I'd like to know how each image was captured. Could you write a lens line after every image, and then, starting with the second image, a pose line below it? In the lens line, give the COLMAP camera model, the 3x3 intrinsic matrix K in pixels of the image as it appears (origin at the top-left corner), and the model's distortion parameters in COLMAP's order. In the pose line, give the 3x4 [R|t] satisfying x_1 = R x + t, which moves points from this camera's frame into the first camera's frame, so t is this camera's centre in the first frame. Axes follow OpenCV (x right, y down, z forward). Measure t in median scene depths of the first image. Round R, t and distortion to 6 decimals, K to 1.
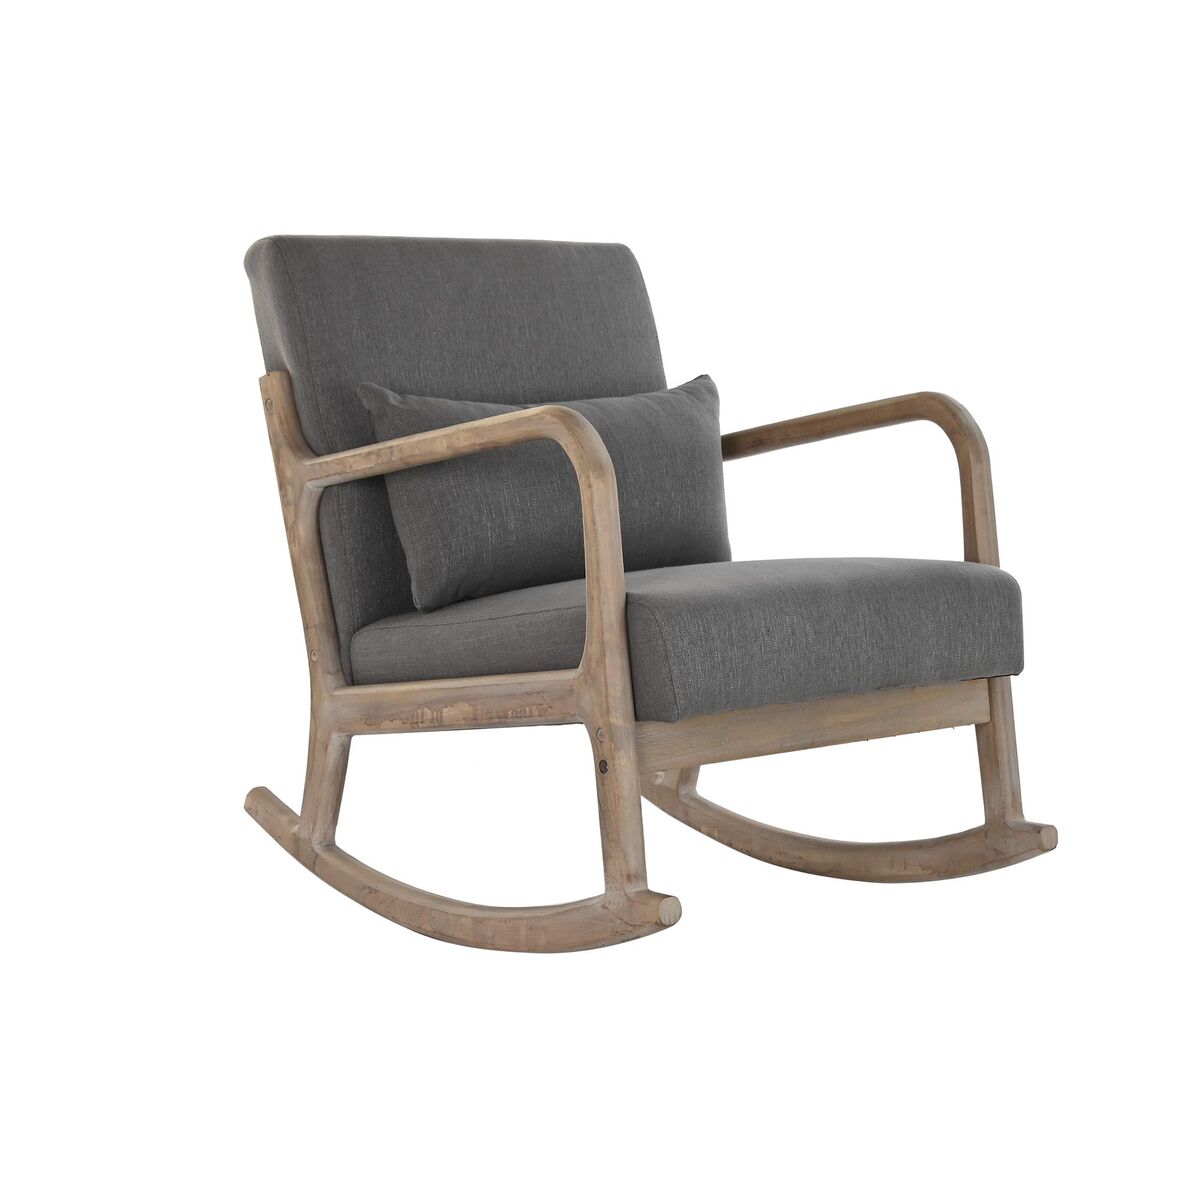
lens RADIAL K [[2900.8, 0, 600.0], [0, 2900.8, 600.0], [0, 0, 1]] dist [0.024075, -0.192680]
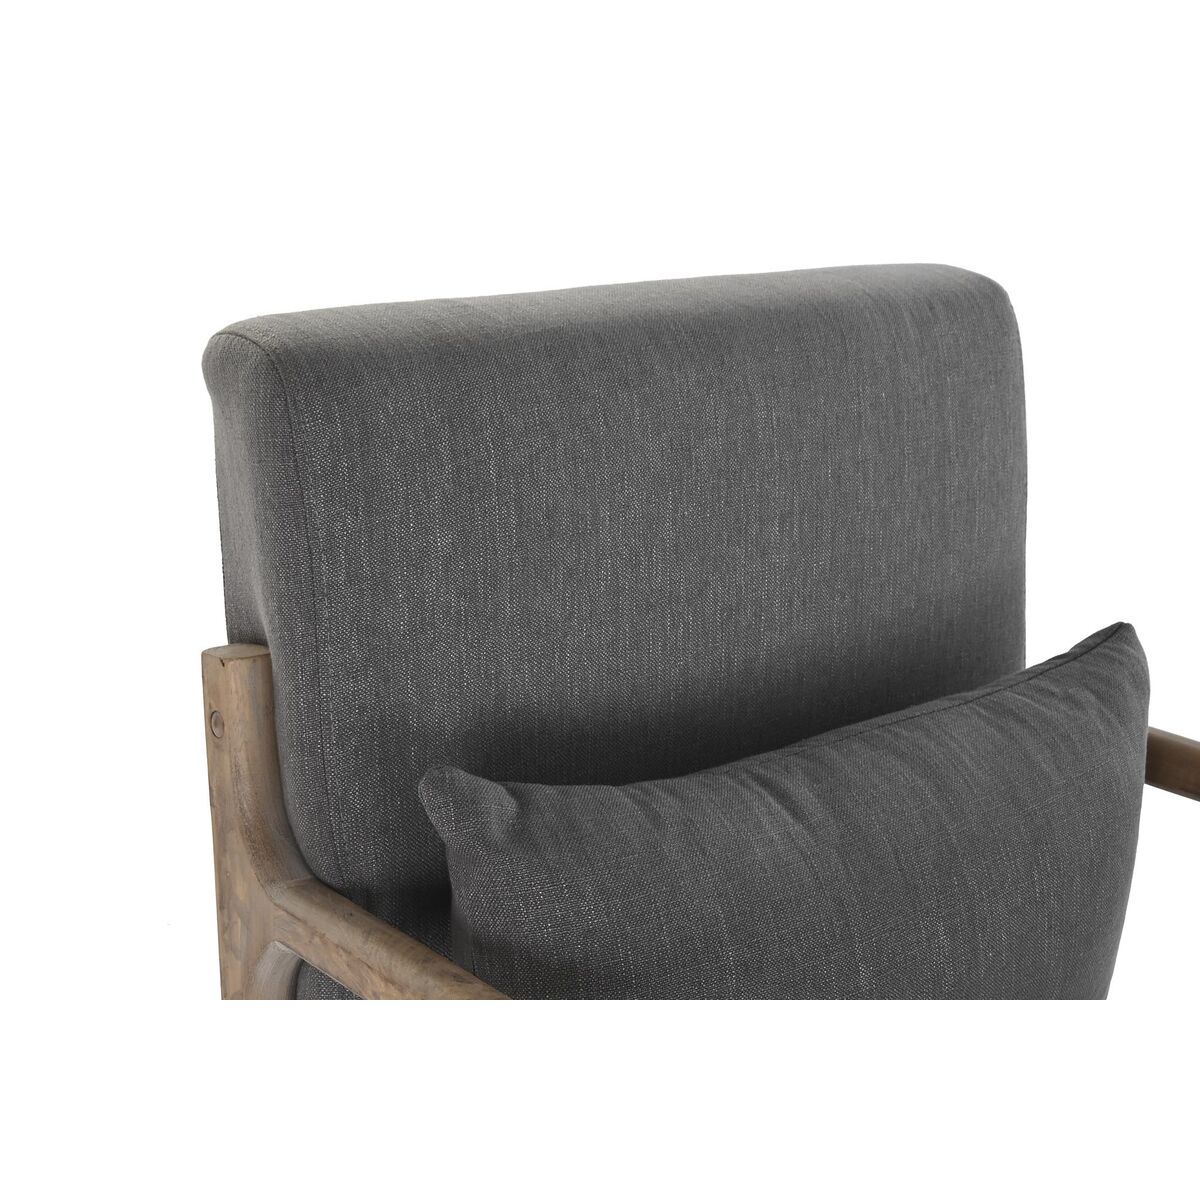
lens RADIAL K [[2232.2, 0, 598.5], [0, 2232.2, 554.7], [0, 0, 1]] dist [0.024200, 0.118713]
pose [[0.987130, 0.155272, 0.038274, -0.074364], [-0.159622, 0.942066, 0.295011, -0.201851], [0.009750, -0.297324, 0.954727, 0.689267]]
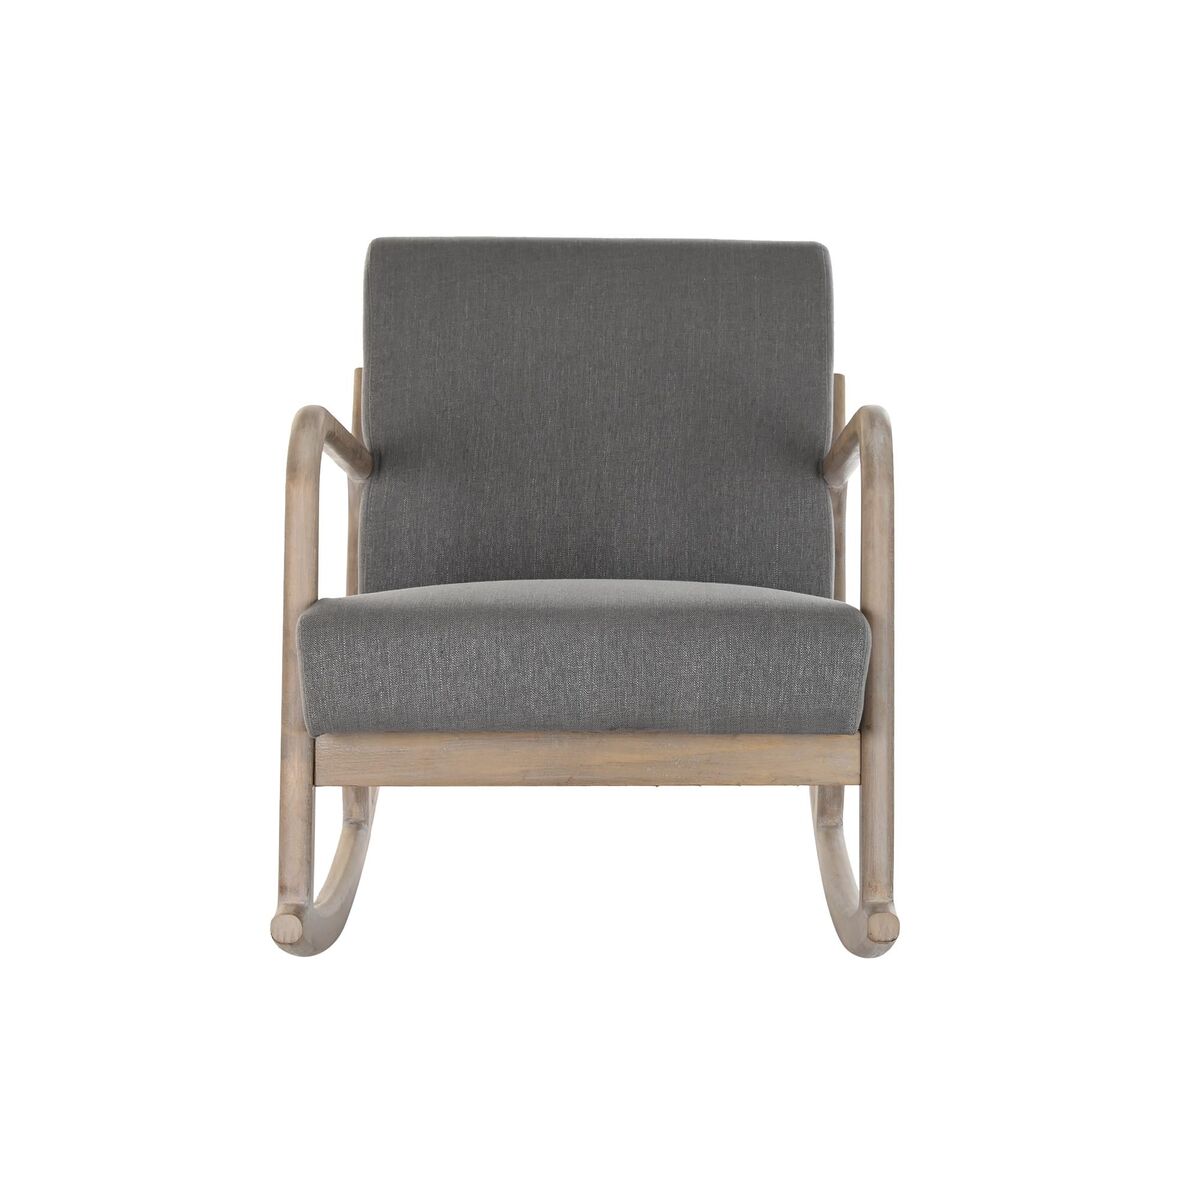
lens RADIAL K [[2571.6, 0, 647.0], [0, 2571.6, 617.1], [0, 0, 1]] dist [0.001733, -0.011871]
pose [[0.755695, 0.083263, -0.649609, 0.580882], [-0.070873, 0.996457, 0.045273, -0.038729], [0.651077, 0.011828, 0.758919, 0.366219]]
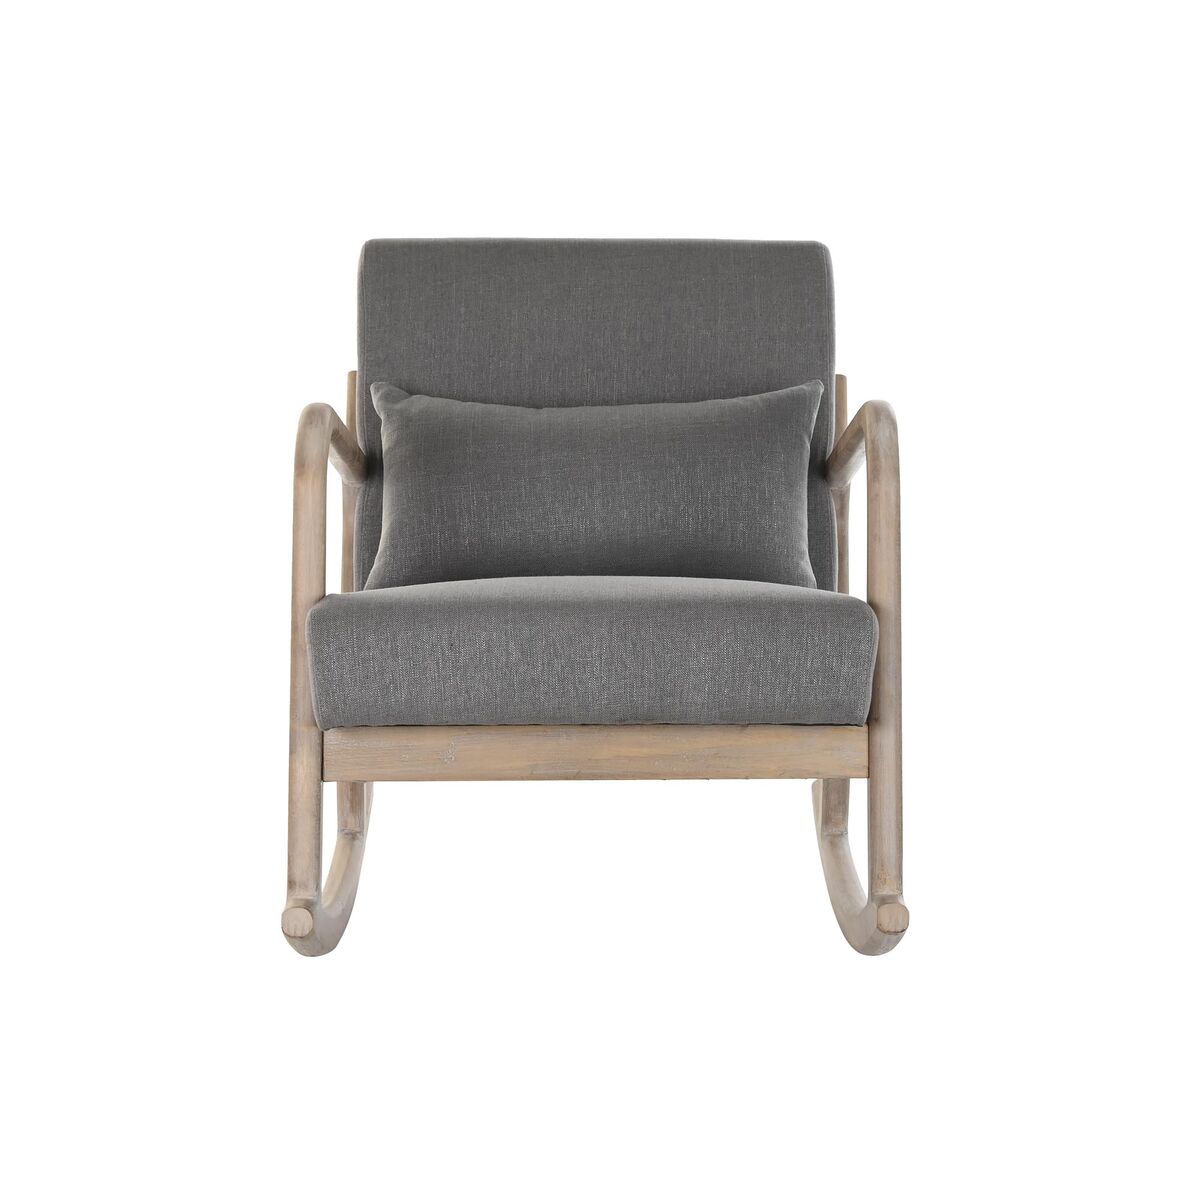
lens RADIAL K [[2900.8, 0, 600.0], [0, 2900.8, 600.0], [0, 0, 1]] dist [0.024075, -0.192680]
pose [[0.754731, 0.060776, -0.653213, 0.636785], [-0.066311, 0.997667, 0.016208, -0.020242], [0.652675, 0.031082, 0.757000, 0.280958]]
